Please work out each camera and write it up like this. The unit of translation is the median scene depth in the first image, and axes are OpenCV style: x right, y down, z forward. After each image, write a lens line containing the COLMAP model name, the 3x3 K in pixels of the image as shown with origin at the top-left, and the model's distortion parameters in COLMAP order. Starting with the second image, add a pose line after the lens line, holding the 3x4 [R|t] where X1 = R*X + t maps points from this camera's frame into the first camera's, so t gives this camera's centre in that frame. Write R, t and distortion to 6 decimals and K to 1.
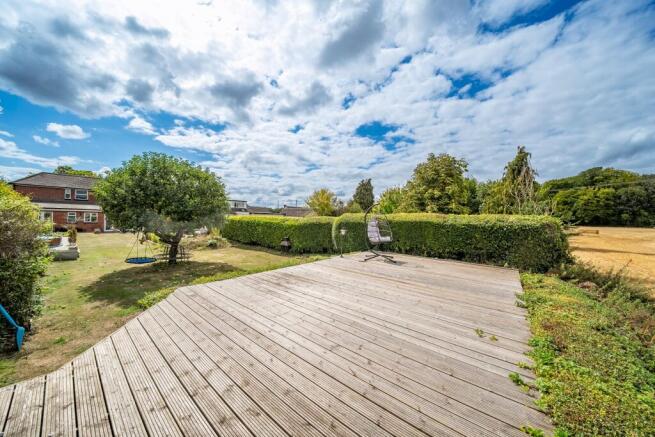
lens RADIAL K [[226.2, 0, 327.5], [0, 226.2, 218.5], [0, 0, 1]] dist [-0.000267, -0.000020]
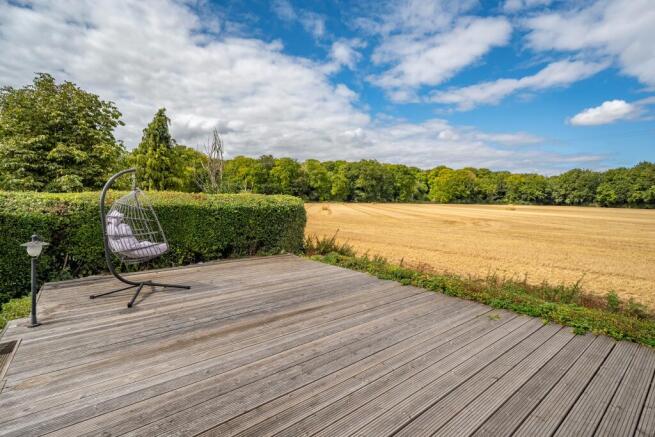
lens RADIAL K [[305.0, 0, 328.3], [0, 305.0, 208.3], [0, 0, 1]] dist [0.024347, -0.000171]
pose [[0.221727, -0.048938, 0.973880, -0.272728], [0.010912, 0.998802, 0.047706, -0.014681], [-0.975048, 0.000049, 0.221996, 0.494181]]
